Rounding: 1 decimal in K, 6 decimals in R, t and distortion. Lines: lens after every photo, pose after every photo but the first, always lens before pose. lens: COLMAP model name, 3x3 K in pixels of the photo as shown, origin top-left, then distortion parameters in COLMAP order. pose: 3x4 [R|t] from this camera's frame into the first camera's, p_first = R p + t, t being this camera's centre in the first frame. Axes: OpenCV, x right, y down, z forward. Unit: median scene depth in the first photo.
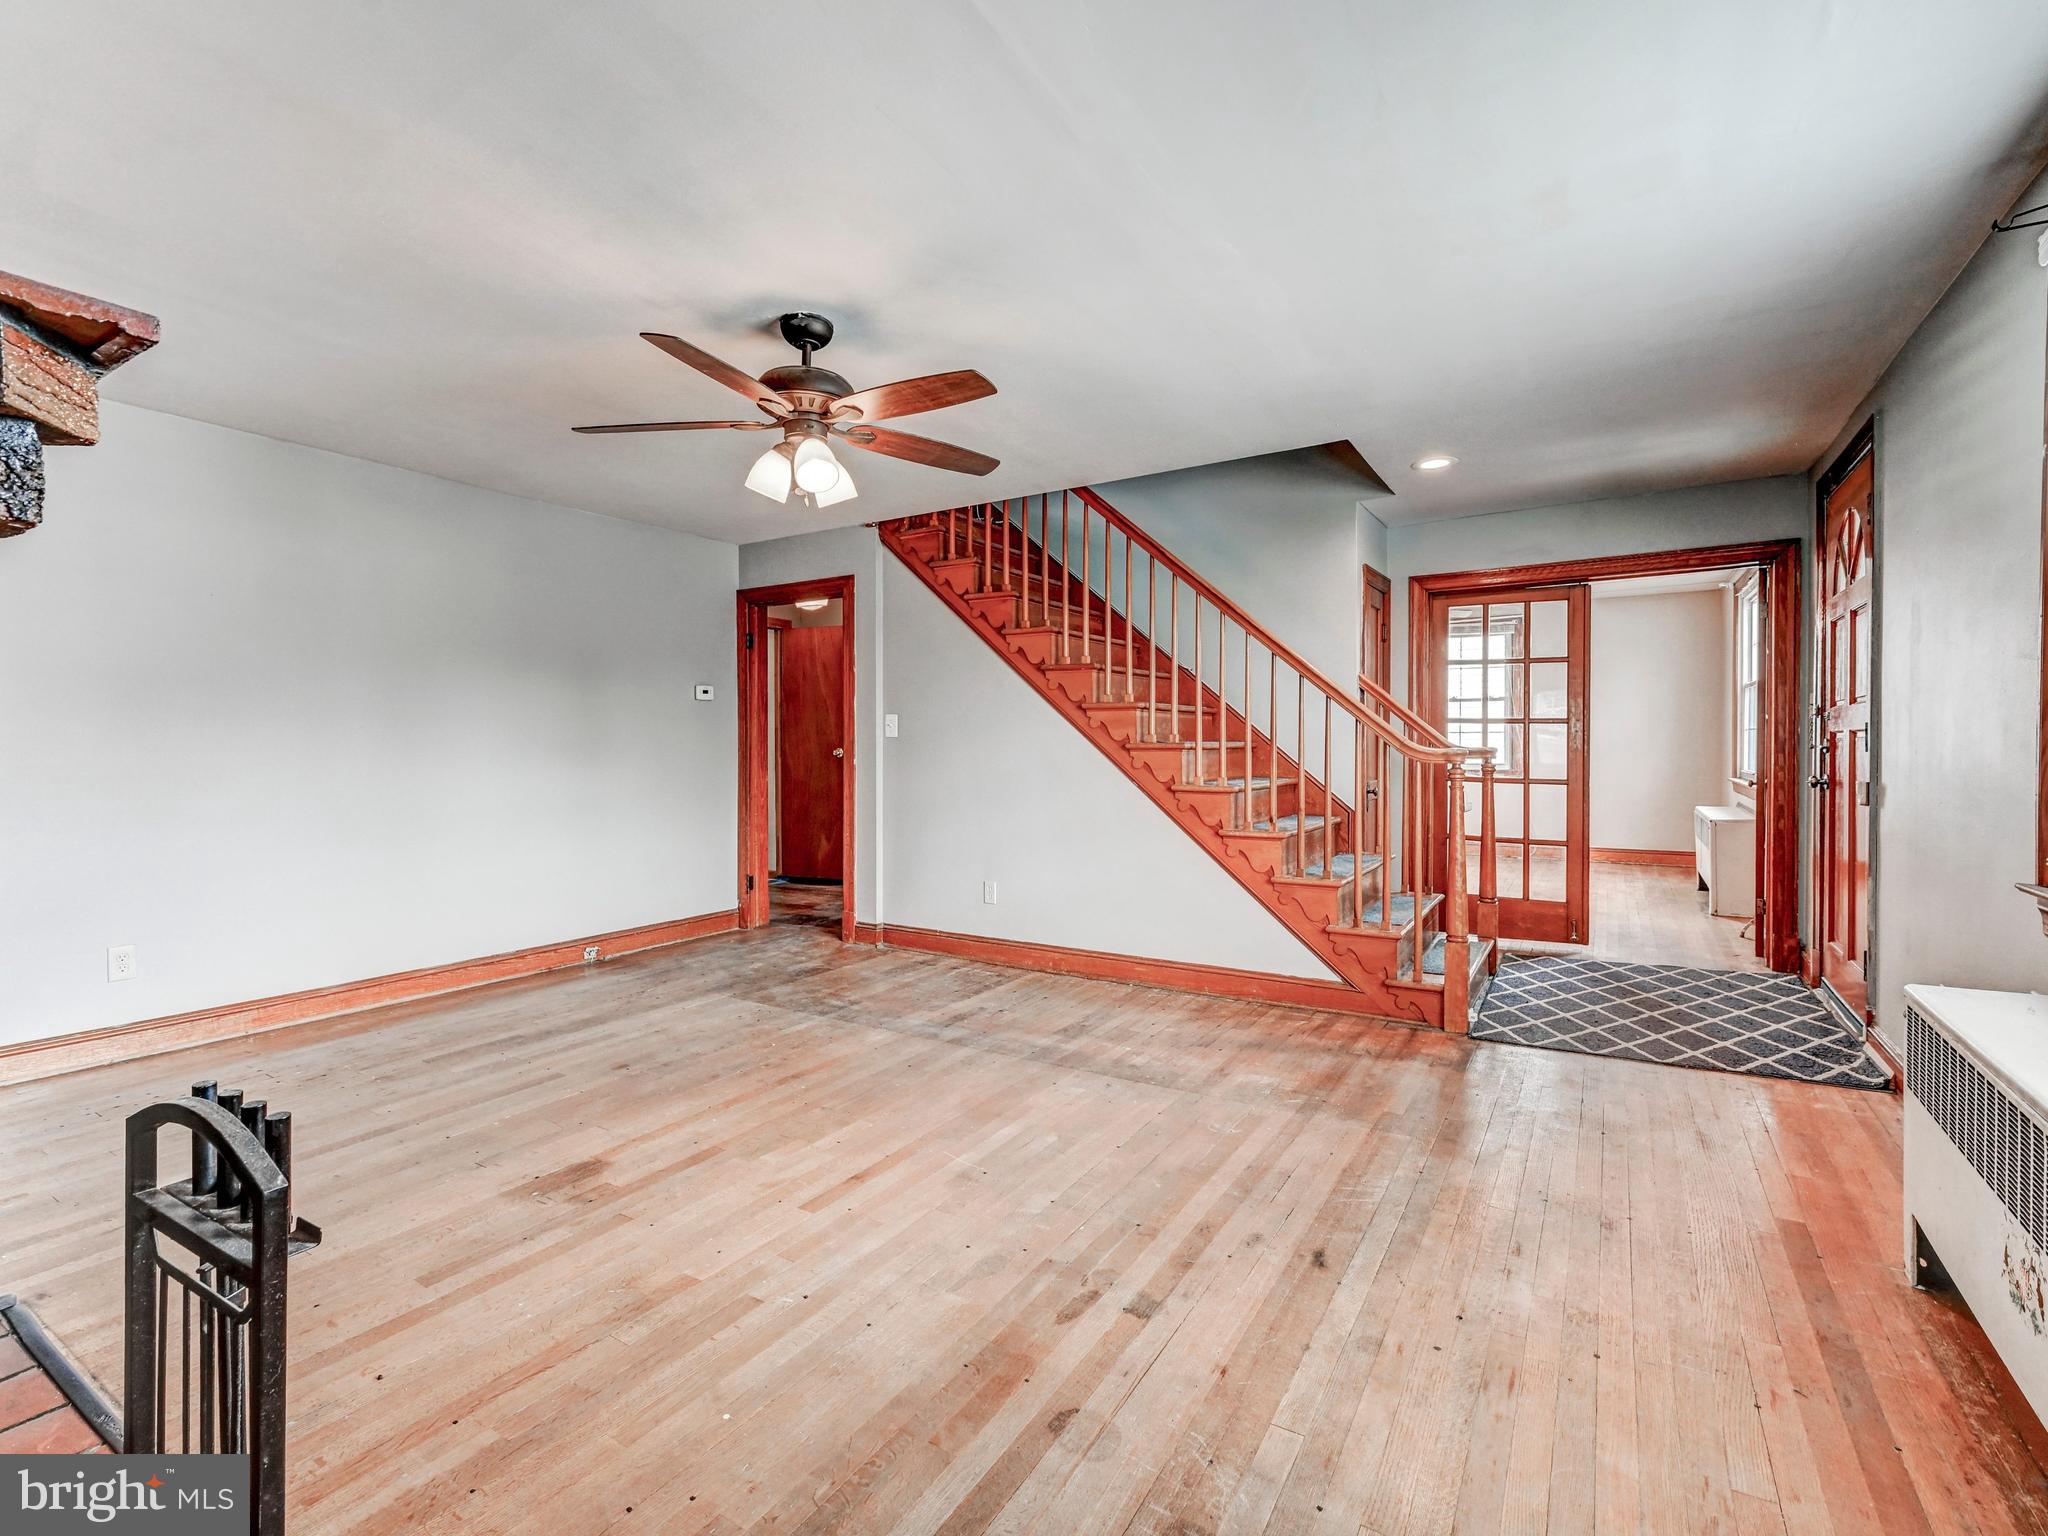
lens RADIAL K [[952.7, 0, 1030.2], [0, 952.7, 744.0], [0, 0, 1]] dist [-0.025799, 0.000151]
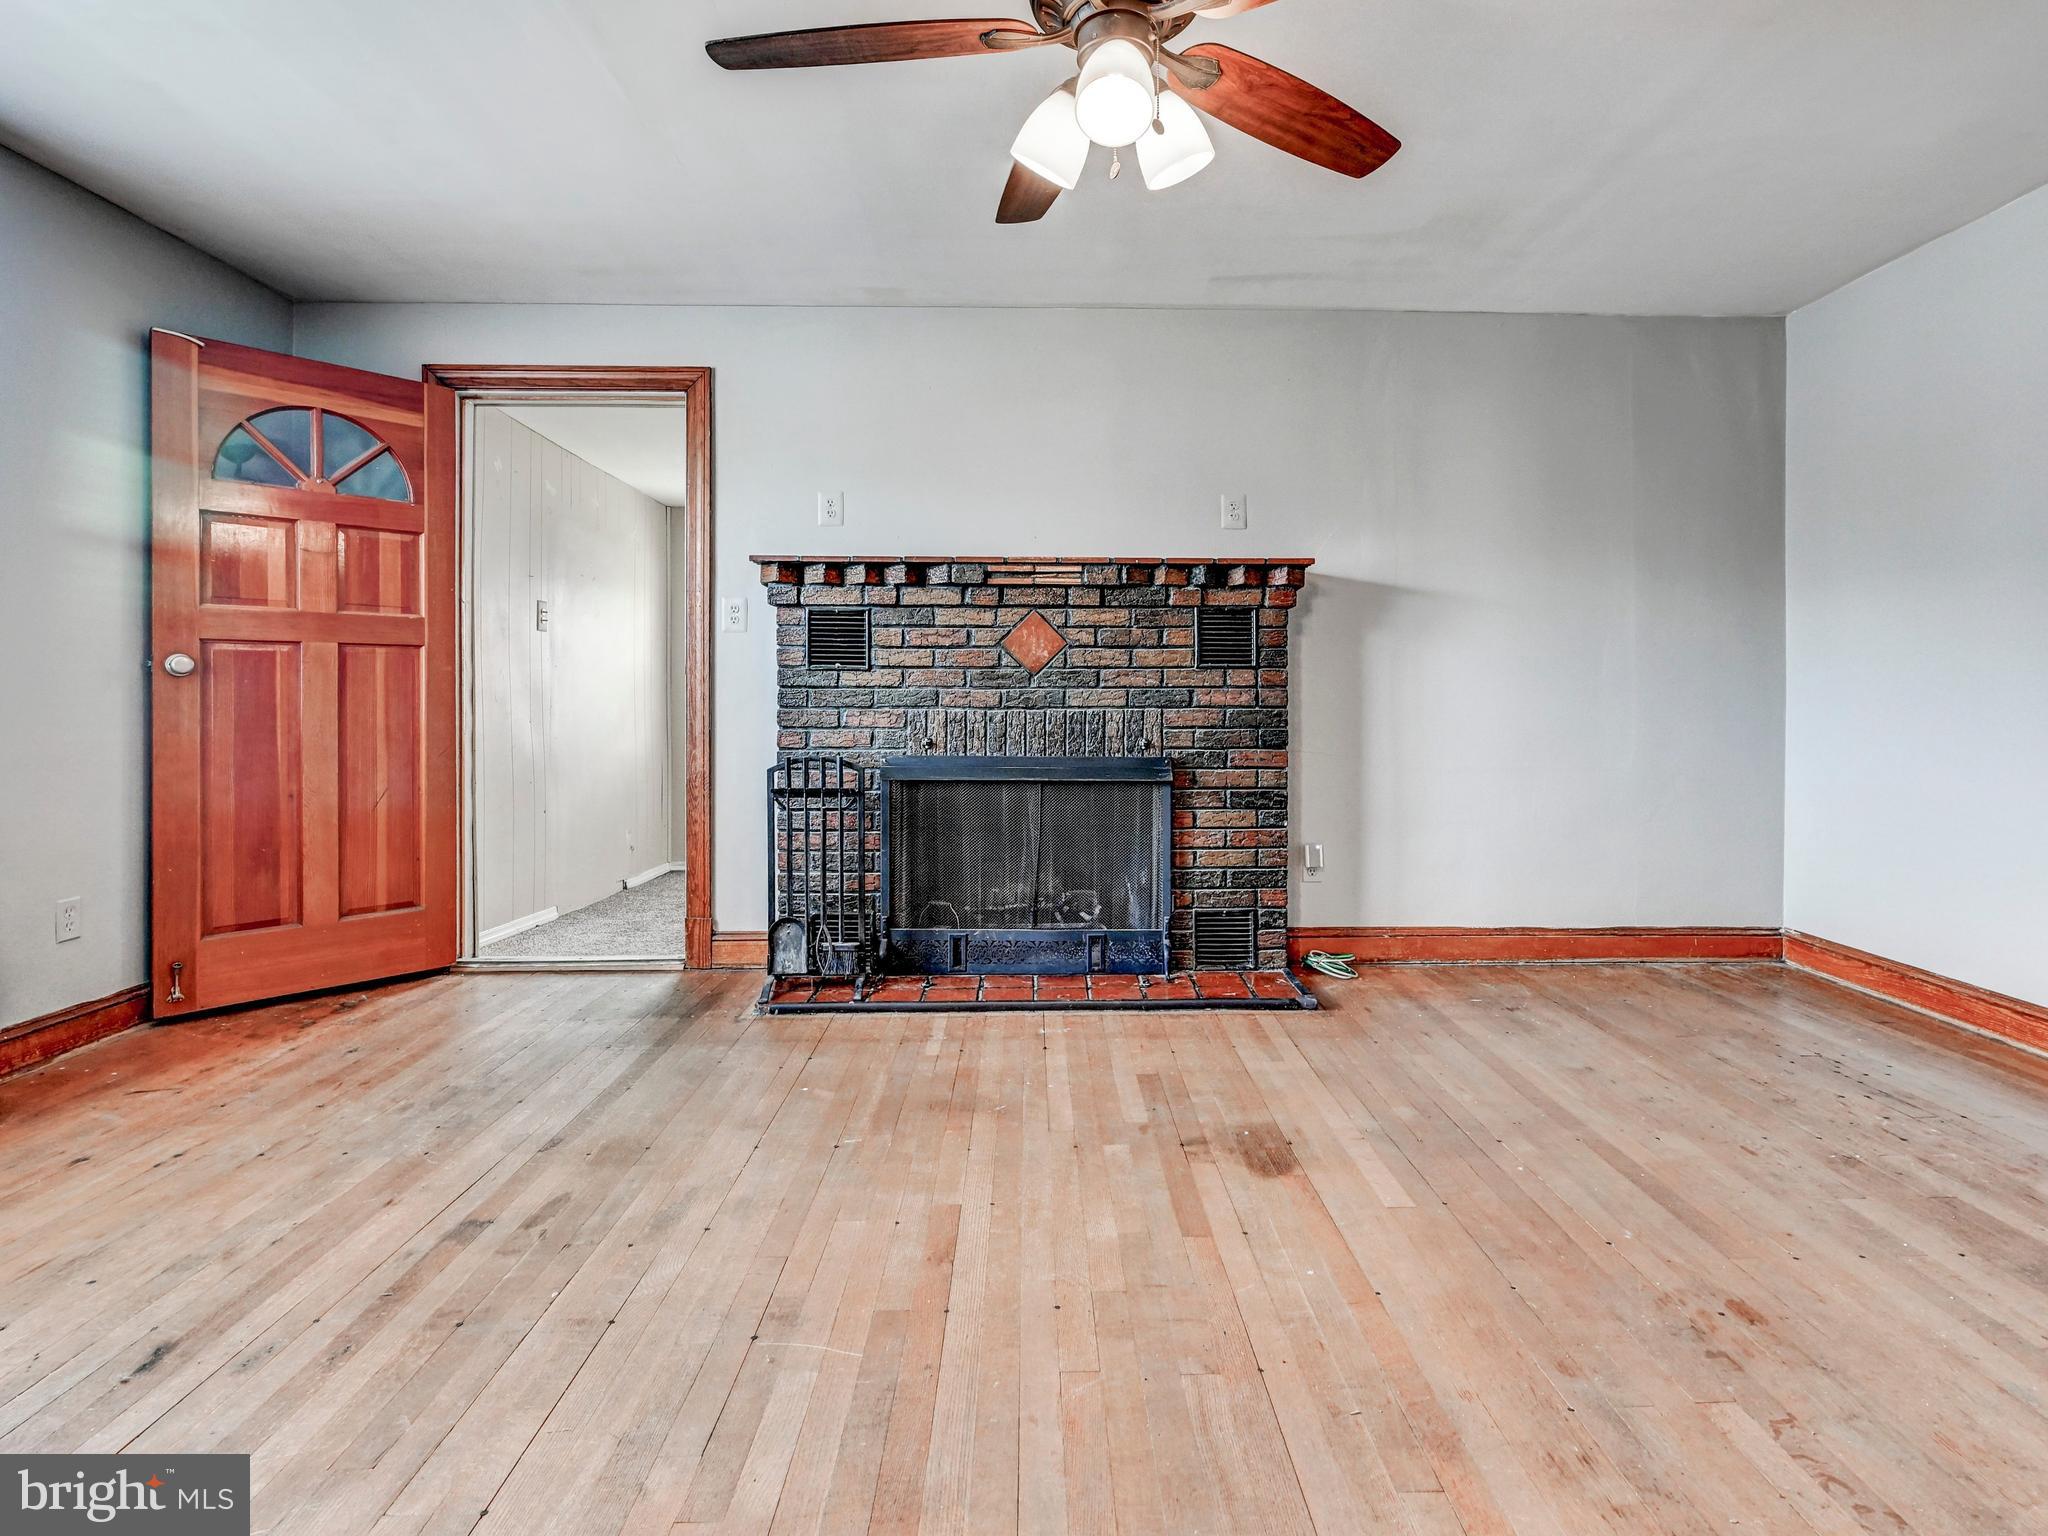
lens RADIAL K [[1018.6, 0, 1054.8], [0, 1018.6, 694.8], [0, 0, 1]] dist [-0.003514, -0.000143]
pose [[-0.840882, 0.001445, -0.541216, 0.096941], [0.003181, 0.999992, -0.002273, 0.047121], [0.541208, -0.003633, -0.840881, 1.186203]]
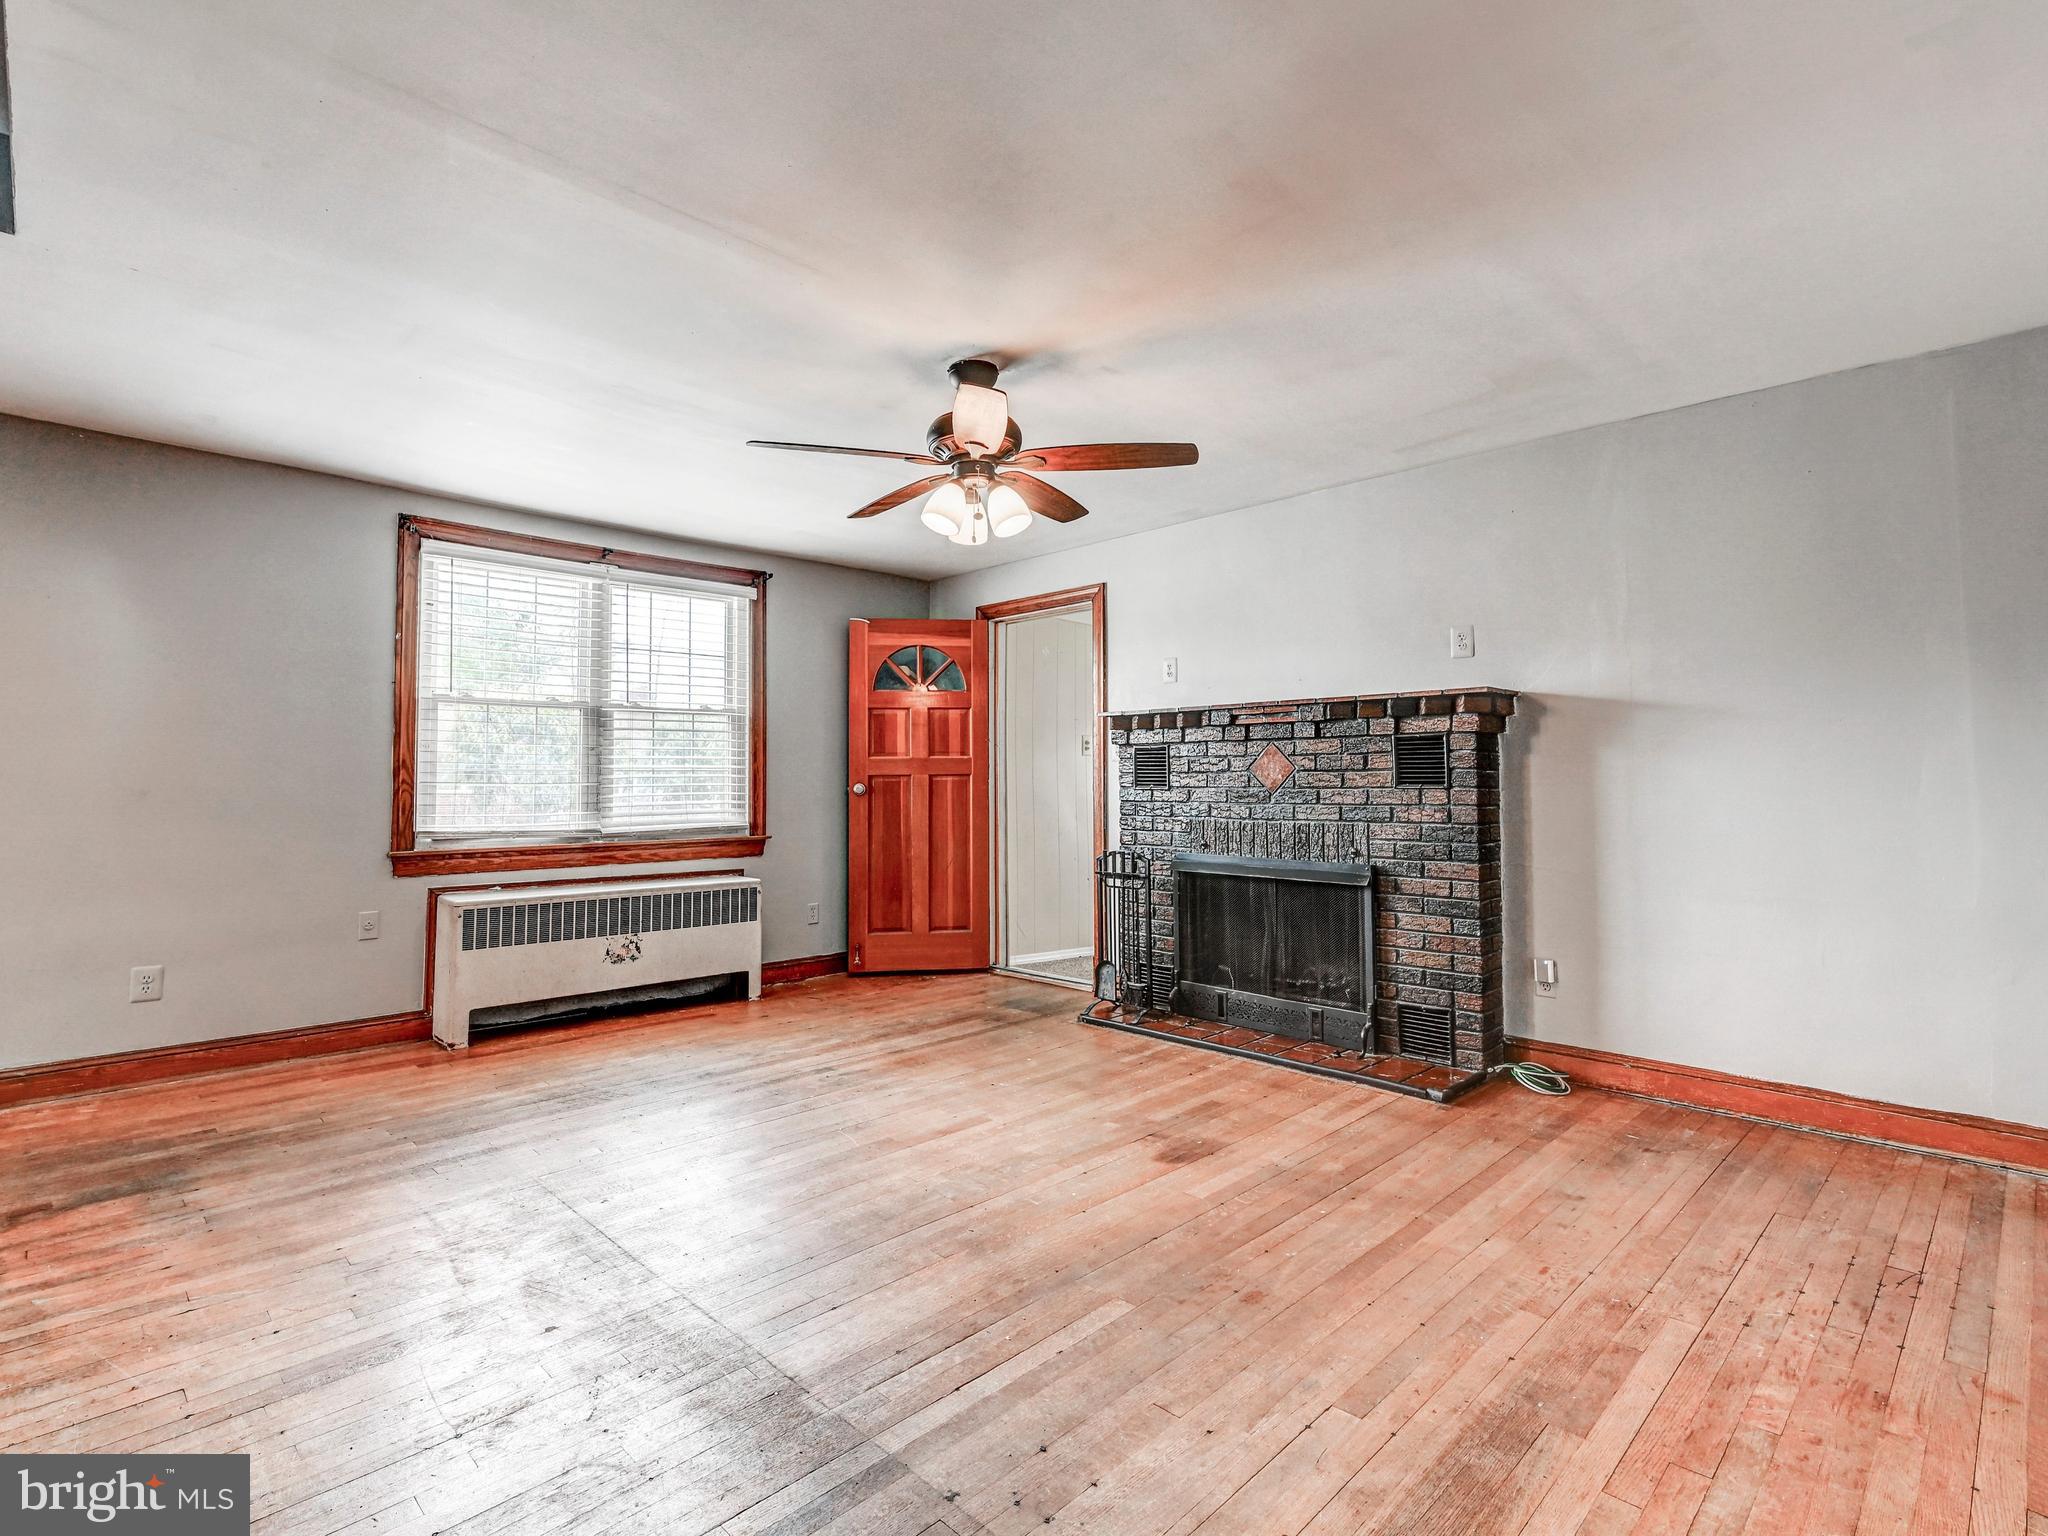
lens RADIAL K [[1001.7, 0, 1030.8], [0, 1001.7, 721.6], [0, 0, 1]] dist [-0.001159, 0.000436]
pose [[-0.970029, 0.023640, 0.241837, -0.444458], [0.008677, 0.997991, -0.062751, 0.011000], [-0.242835, -0.058772, -0.968286, 1.620428]]
